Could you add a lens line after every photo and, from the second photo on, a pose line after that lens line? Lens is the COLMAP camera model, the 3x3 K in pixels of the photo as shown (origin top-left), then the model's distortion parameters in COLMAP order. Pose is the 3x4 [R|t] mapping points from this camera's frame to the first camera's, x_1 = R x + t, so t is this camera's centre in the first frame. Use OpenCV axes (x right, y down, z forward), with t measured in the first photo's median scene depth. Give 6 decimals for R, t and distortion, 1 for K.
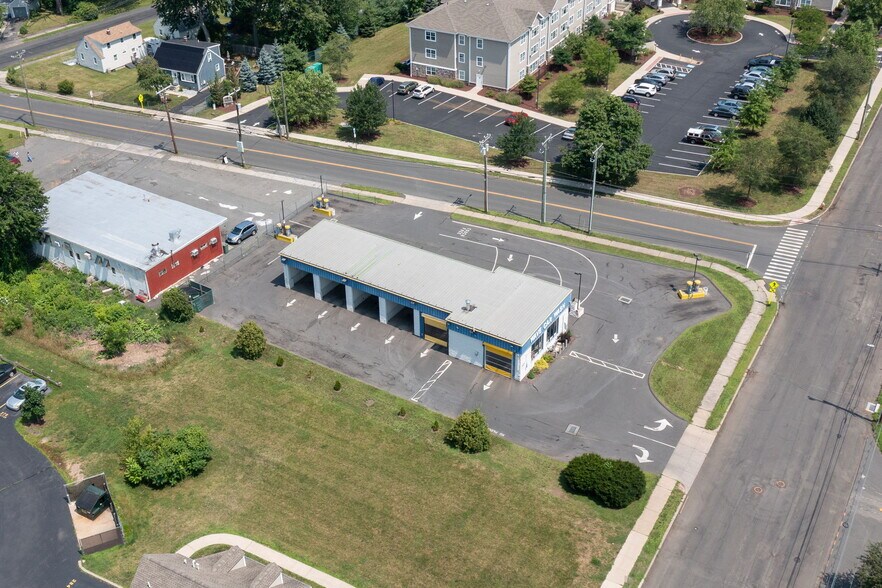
lens RADIAL K [[1045.3, 0, 413.9], [0, 1045.3, 295.0], [0, 0, 1]] dist [0.002935, 0.008796]
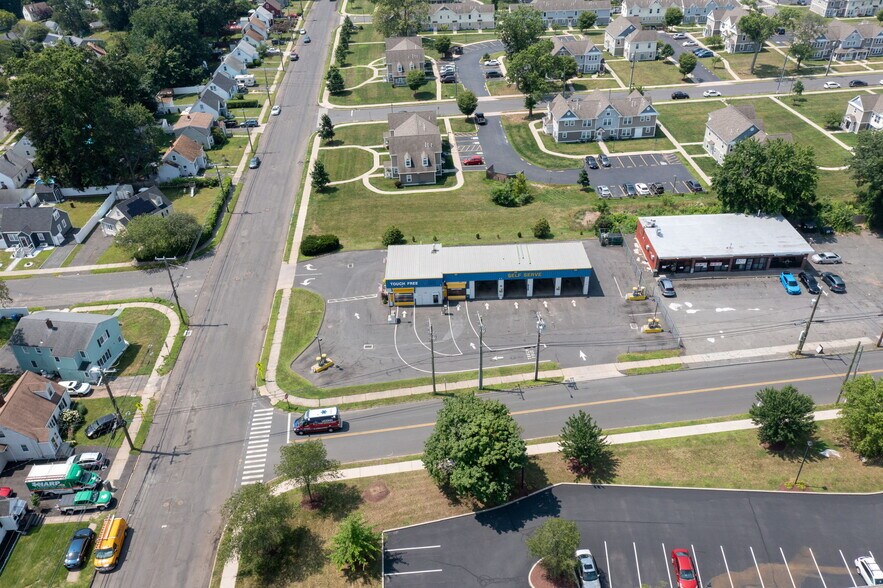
lens RADIAL K [[695.8, 0, 441.5], [0, 695.8, 294.0], [0, 0, 1]] dist [-0.001680, 0.007193]
pose [[-0.824388, 0.364326, -0.433187, 0.447612], [-0.260665, 0.434970, 0.861890, -0.742786], [0.502432, 0.823449, -0.263617, 1.142240]]
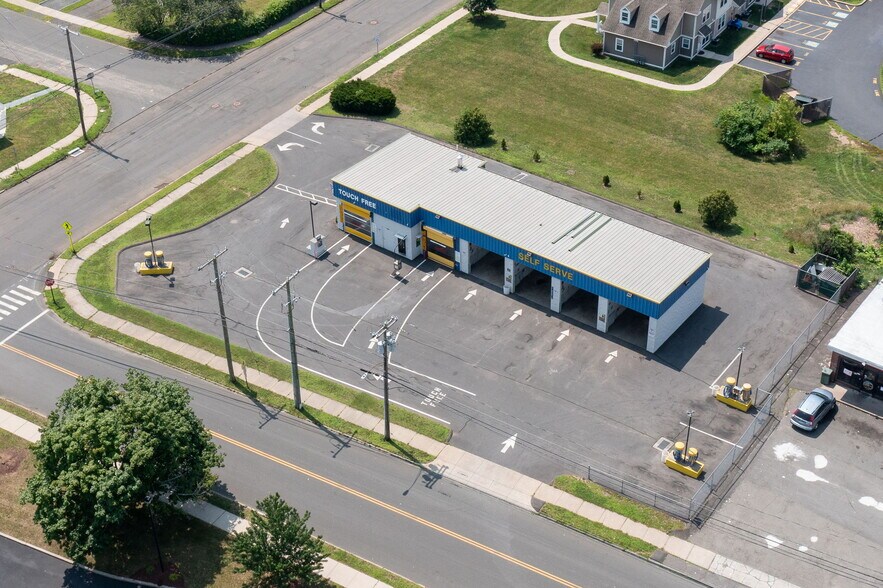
lens RADIAL K [[1278.3, 0, 441.5], [0, 1278.3, 294.0], [0, 0, 1]] dist [-0.012763, 0.051395]
pose [[-0.996831, -0.006168, 0.079306, -0.014498], [0.072349, 0.344092, 0.936144, -0.796774], [-0.033063, 0.938916, -0.342556, 1.244146]]
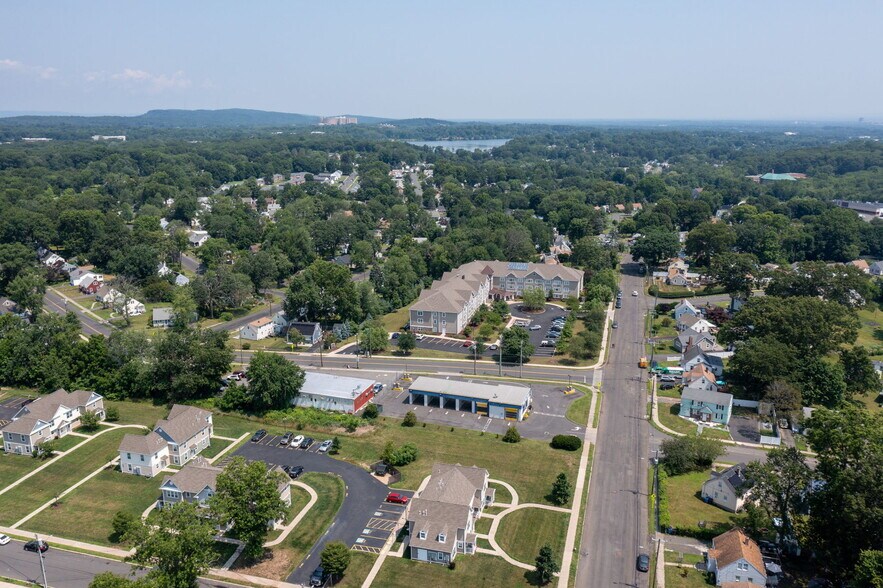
lens RADIAL K [[695.8, 0, 441.5], [0, 695.8, 294.0], [0, 0, 1]] dist [-0.001680, 0.007193]
pose [[0.968528, -0.039884, 0.245689, -0.414478], [0.117596, 0.943291, -0.310442, 0.246808], [-0.219374, 0.329563, 0.918293, -0.531232]]
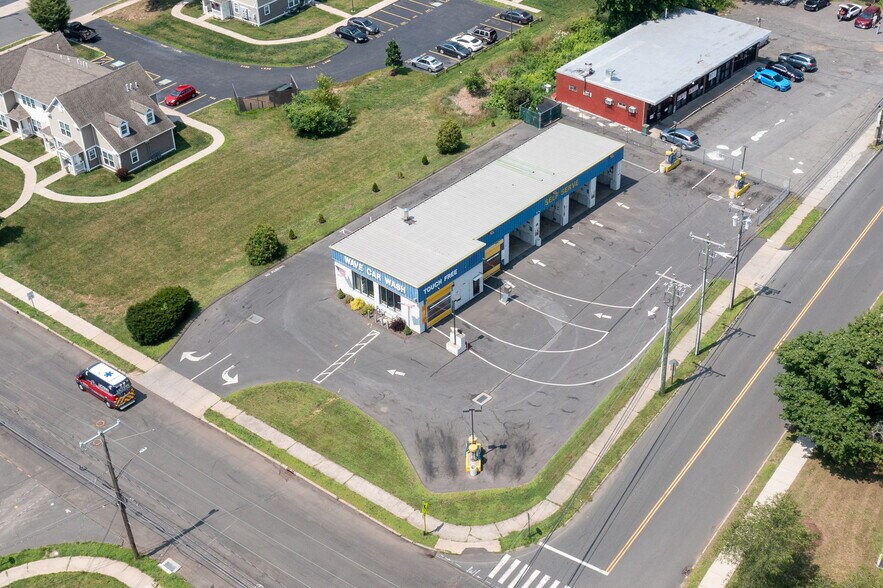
lens RADIAL K [[1199.2, 0, 441.5], [0, 1199.2, 294.0], [0, 0, 1]] dist [-0.002704, -0.000262]
pose [[-0.153389, 0.598538, -0.786272, 0.766153], [-0.513664, 0.631444, 0.580885, -0.478410], [0.844169, 0.492981, 0.210591, 0.716098]]
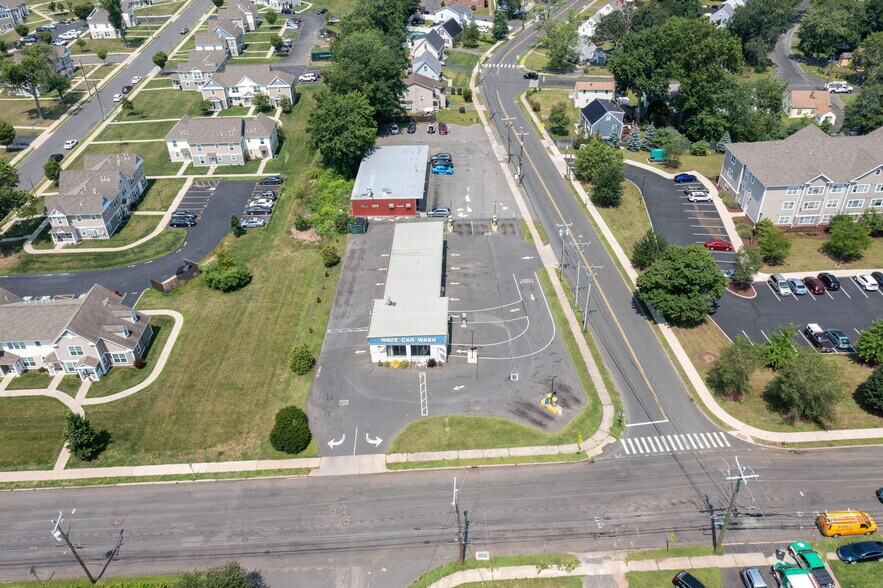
lens RADIAL K [[695.8, 0, 441.5], [0, 695.8, 294.0], [0, 0, 1]] dist [-0.001680, 0.007193]
pose [[0.530988, 0.493438, -0.688891, 0.626322], [-0.454156, 0.852061, 0.260256, -0.234826], [0.715398, 0.174671, 0.676533, 0.348682]]
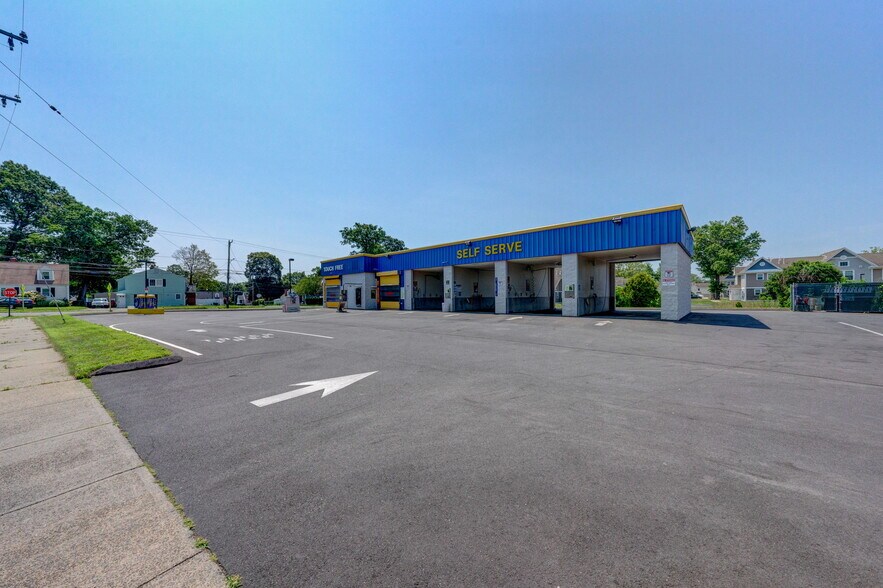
lens RADIAL K [[304.9, 0, 441.5], [0, 304.9, 294.0], [0, 0, 1]] dist [-0.000090, 0.000044]
pose [[-0.985635, 0.038044, 0.164548, -0.018567], [0.117712, 0.853407, 0.507779, -0.107246], [-0.121109, 0.519854, -0.845627, 1.102732]]
